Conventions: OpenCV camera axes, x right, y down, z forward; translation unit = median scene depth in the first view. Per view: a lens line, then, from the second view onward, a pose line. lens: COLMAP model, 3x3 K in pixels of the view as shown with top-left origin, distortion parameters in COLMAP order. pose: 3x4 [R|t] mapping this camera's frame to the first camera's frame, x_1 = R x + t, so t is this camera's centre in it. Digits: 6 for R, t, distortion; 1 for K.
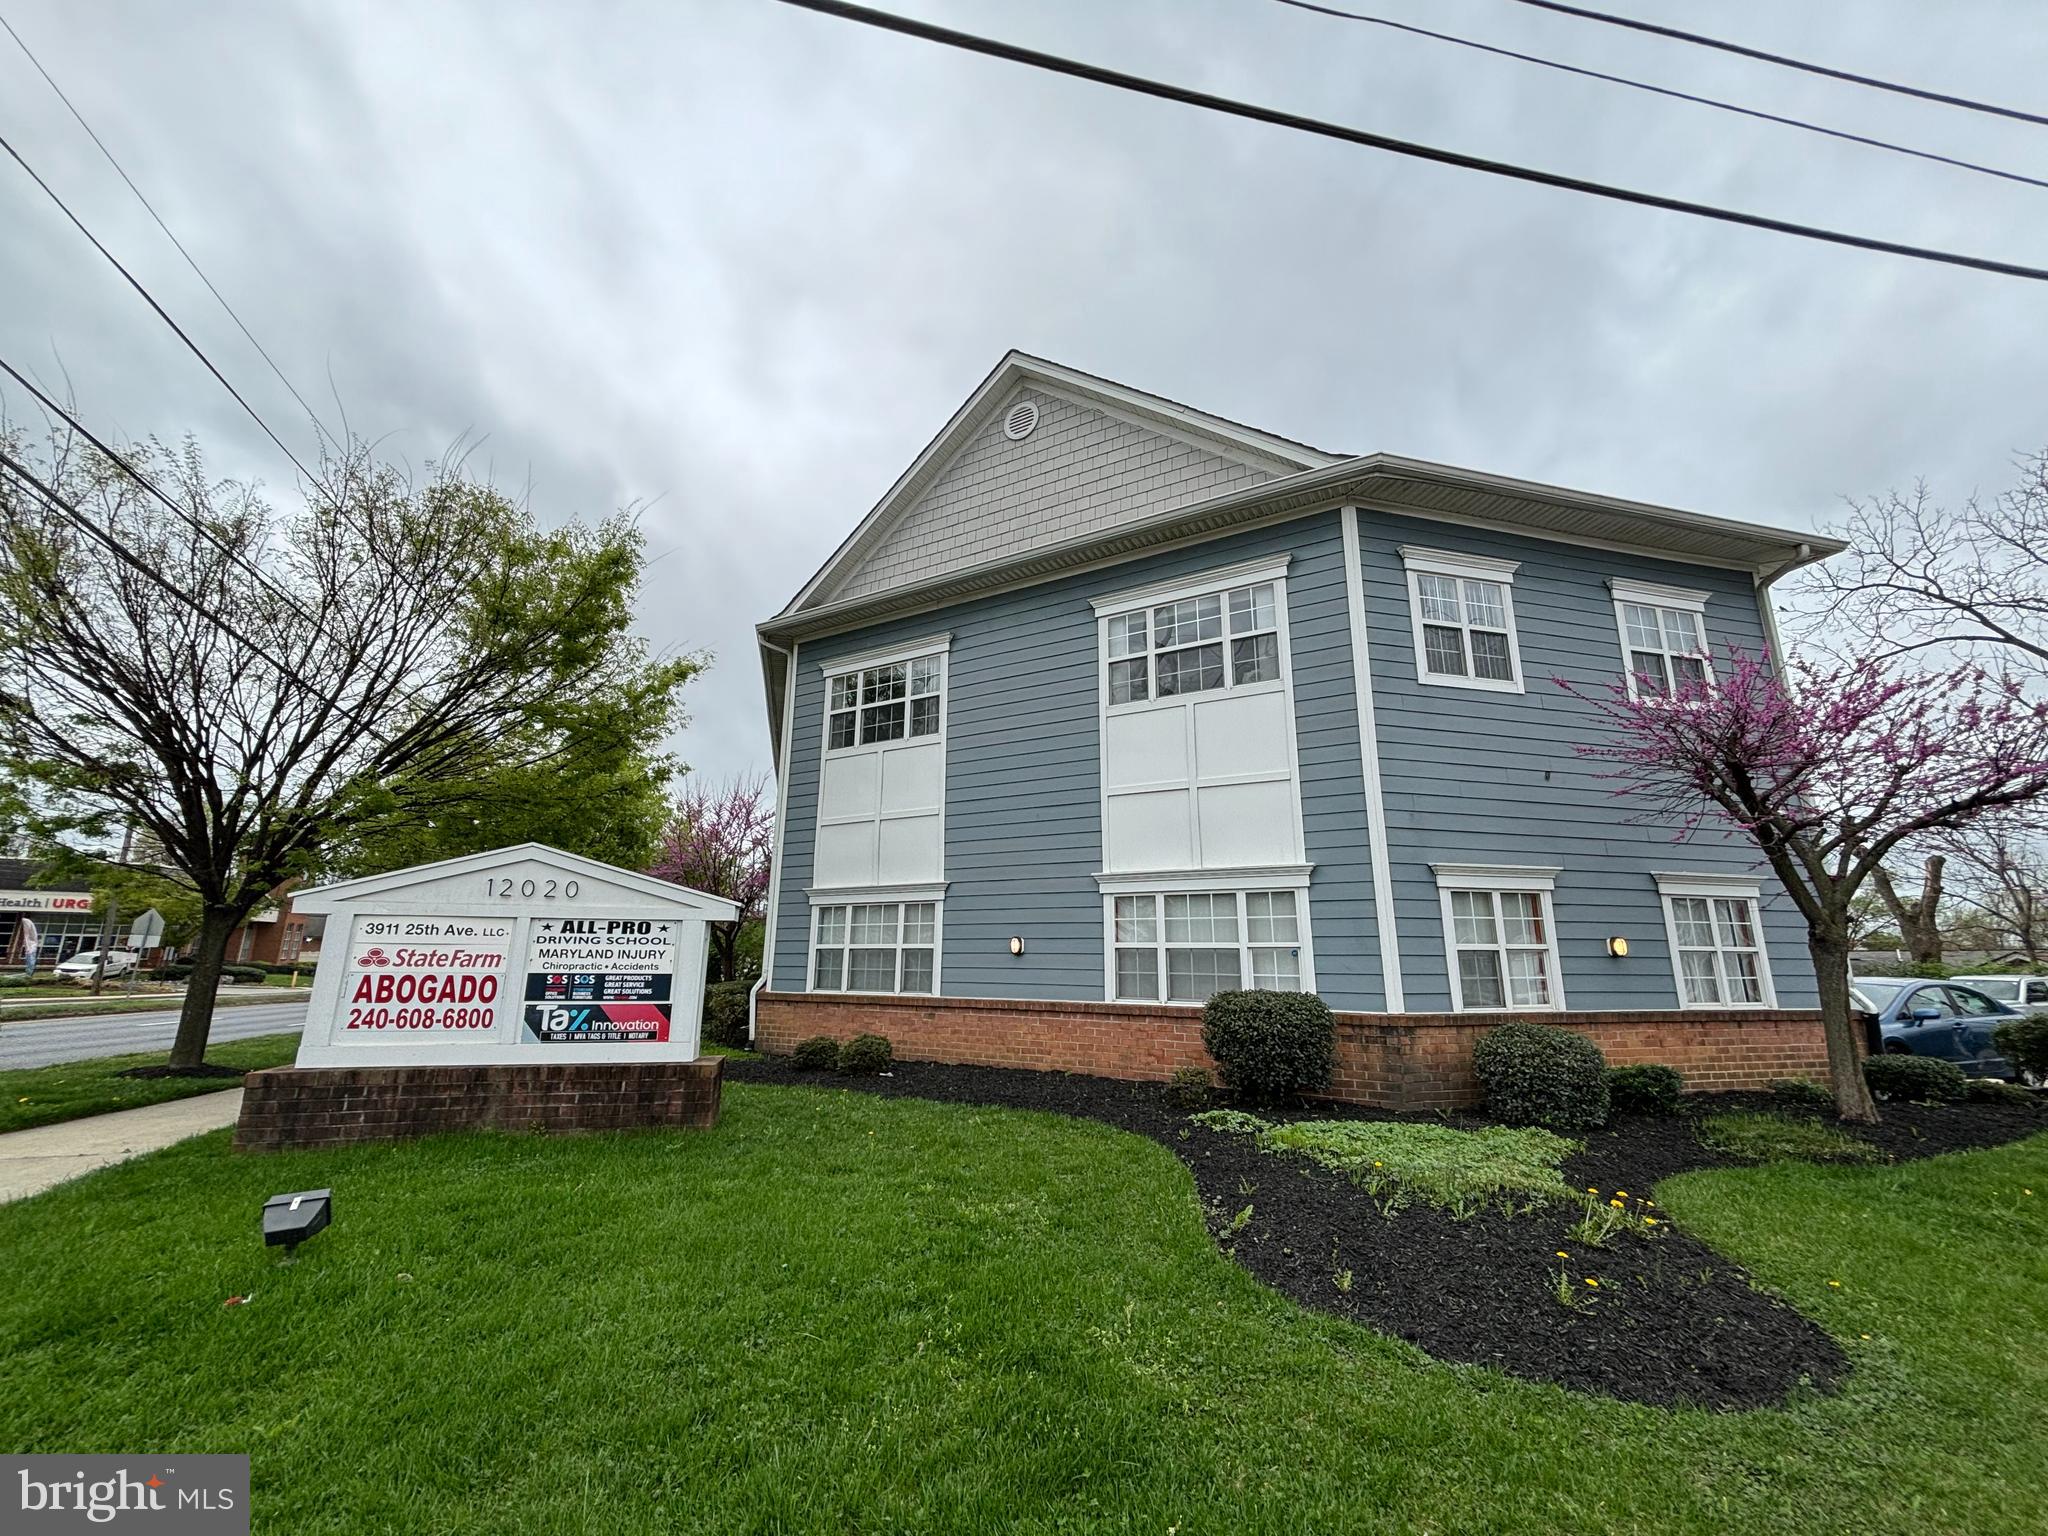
lens RADIAL K [[807.1, 0, 1033.0], [0, 807.1, 745.4], [0, 0, 1]] dist [-0.021238, -0.000049]
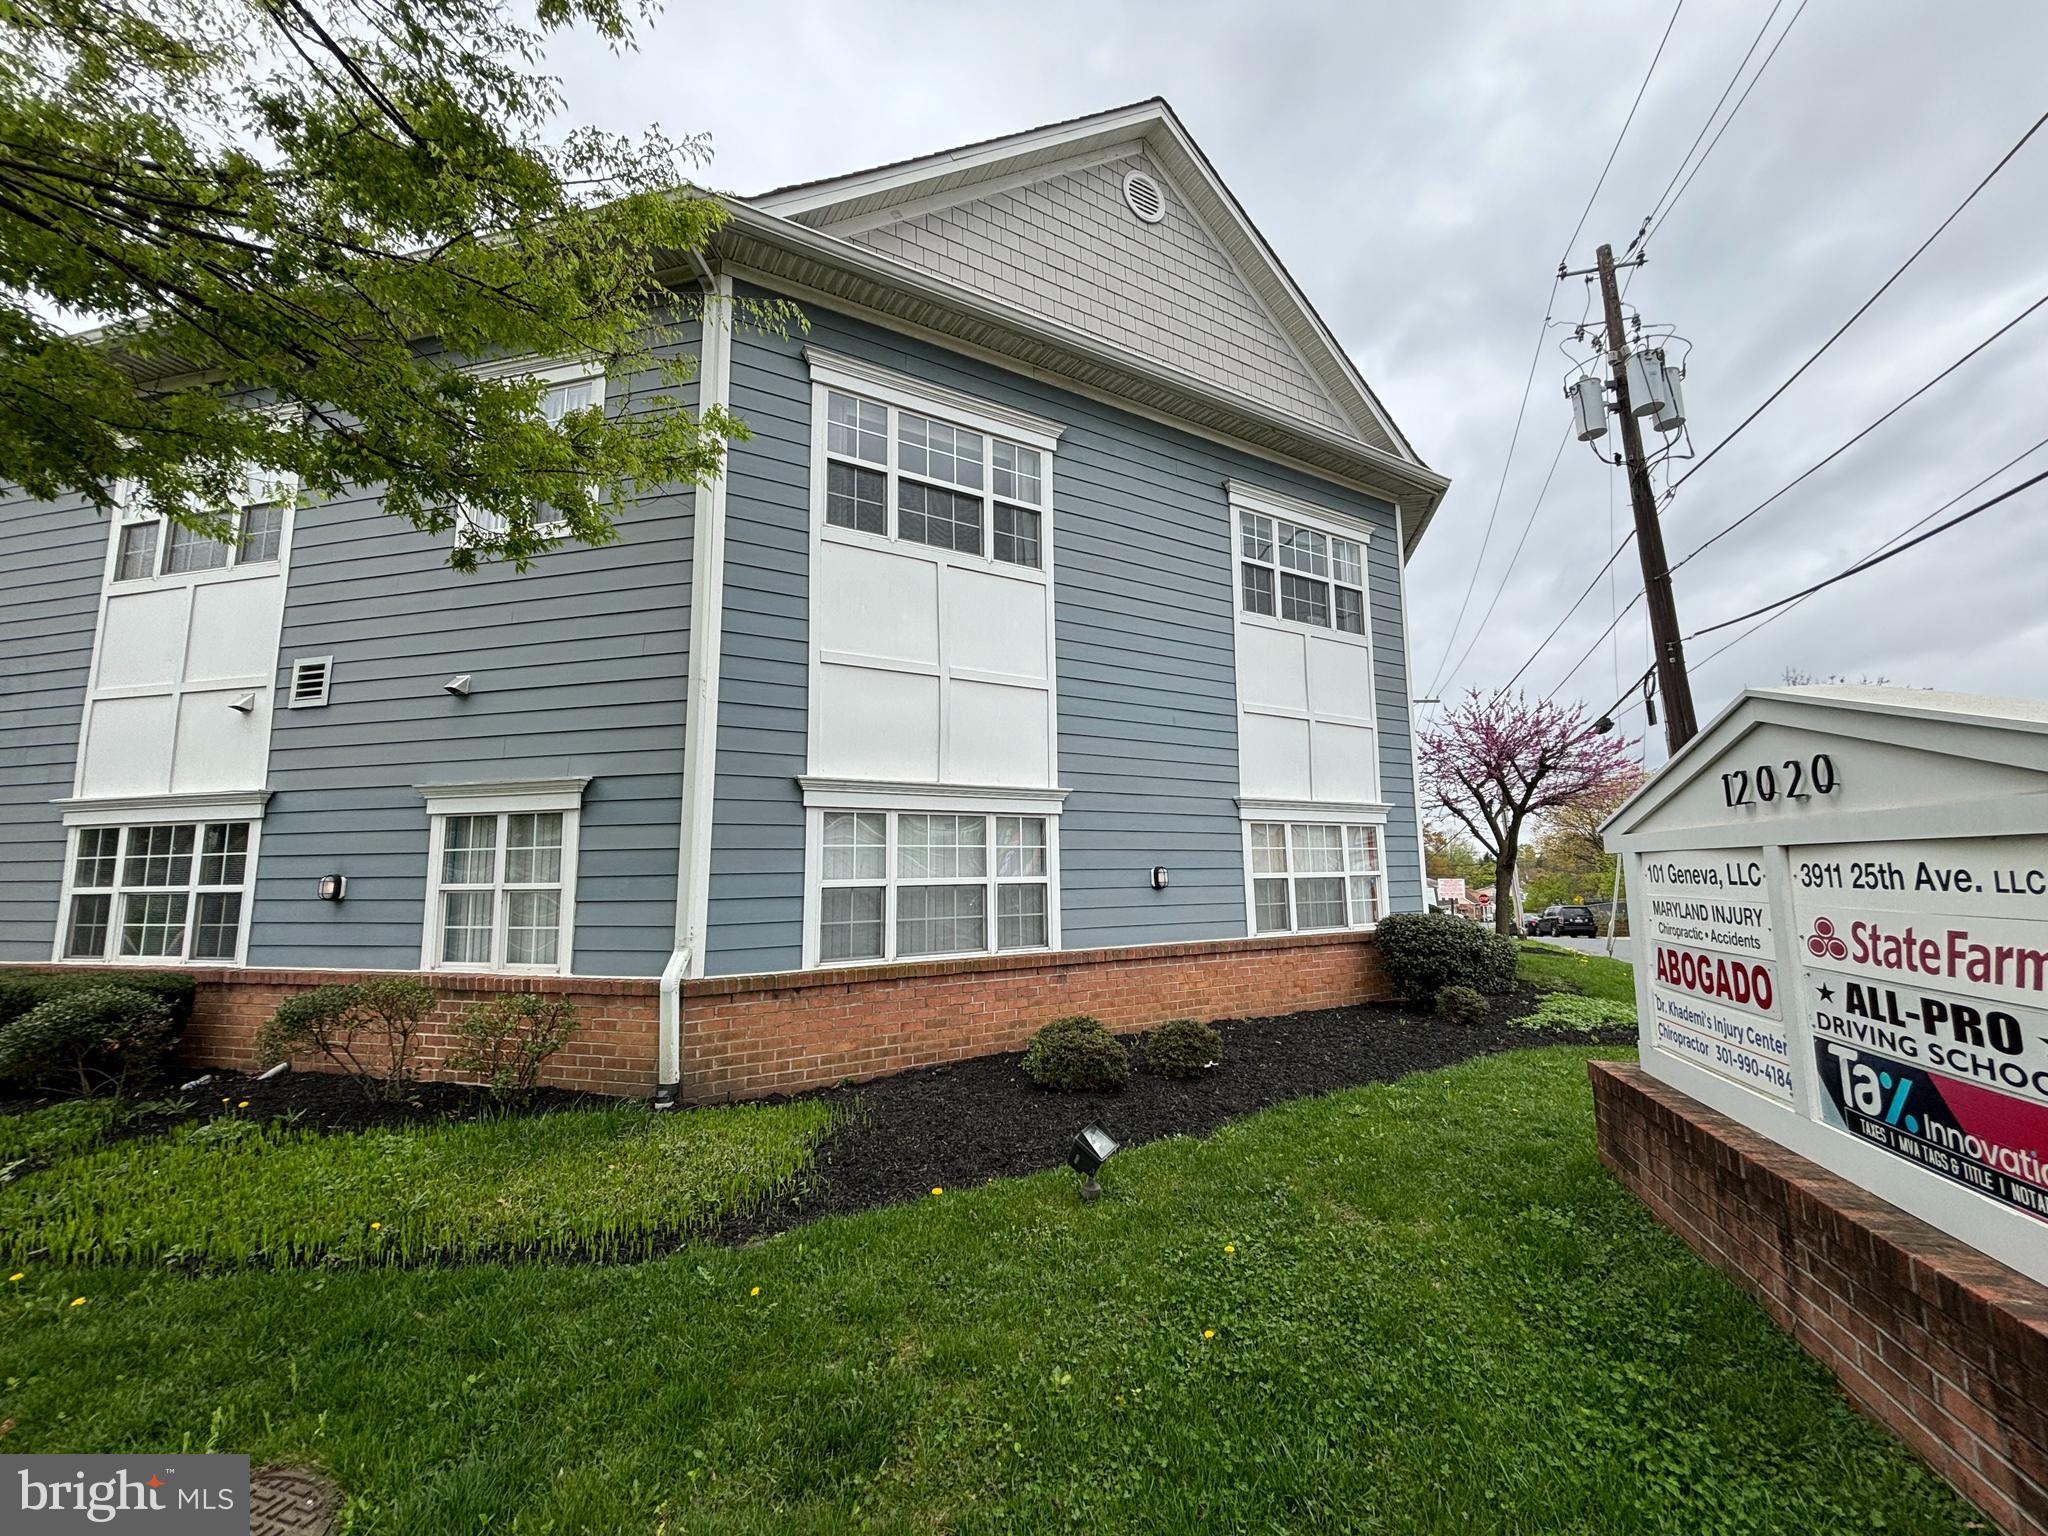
lens RADIAL K [[825.3, 0, 1027.5], [0, 825.3, 765.0], [0, 0, 1]] dist [-0.003839, -0.000207]
pose [[0.499769, 0.101495, 0.860192, -0.748629], [-0.207723, 0.978173, 0.005271, 0.153685], [-0.840882, -0.181316, 0.509943, 0.675051]]
